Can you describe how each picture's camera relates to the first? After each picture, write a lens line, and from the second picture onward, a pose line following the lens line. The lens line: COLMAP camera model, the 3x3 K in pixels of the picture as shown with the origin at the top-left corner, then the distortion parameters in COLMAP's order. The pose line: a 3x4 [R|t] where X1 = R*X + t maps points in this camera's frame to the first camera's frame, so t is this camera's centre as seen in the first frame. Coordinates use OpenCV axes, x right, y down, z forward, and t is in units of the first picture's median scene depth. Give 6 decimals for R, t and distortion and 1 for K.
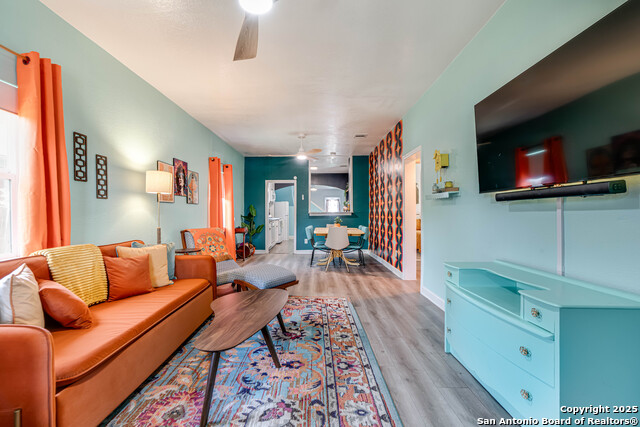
lens RADIAL K [[288.1, 0, 311.3], [0, 288.1, 215.3], [0, 0, 1]] dist [-0.000413, 0.000564]
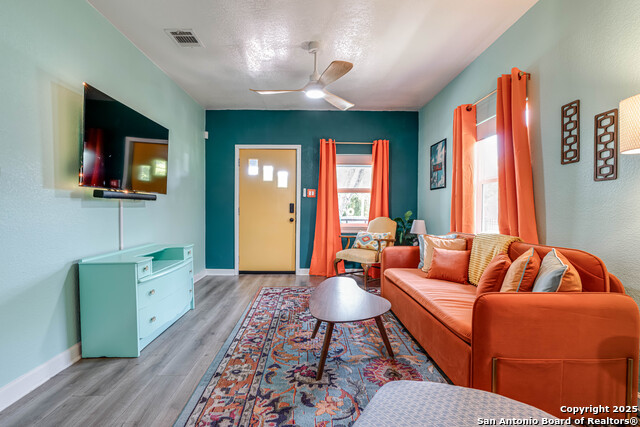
lens RADIAL K [[304.3, 0, 310.9], [0, 304.3, 212.7], [0, 0, 1]] dist [0.002760, 0.001297]
pose [[-0.999672, 0.010419, -0.023379, -0.047107], [0.009960, 0.999757, 0.019646, -0.004251], [0.023578, 0.019406, -0.999534, 1.281933]]
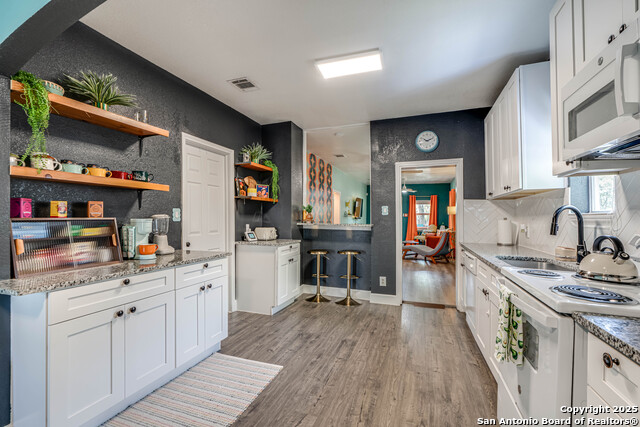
lens RADIAL K [[284.3, 0, 316.2], [0, 284.3, 212.5], [0, 0, 1]] dist [-0.001685, -0.000202]
pose [[-0.943334, 0.010715, 0.331672, -0.200433], [0.007114, 0.999902, -0.012069, -0.063446], [-0.331769, -0.009026, -0.943318, 3.583048]]
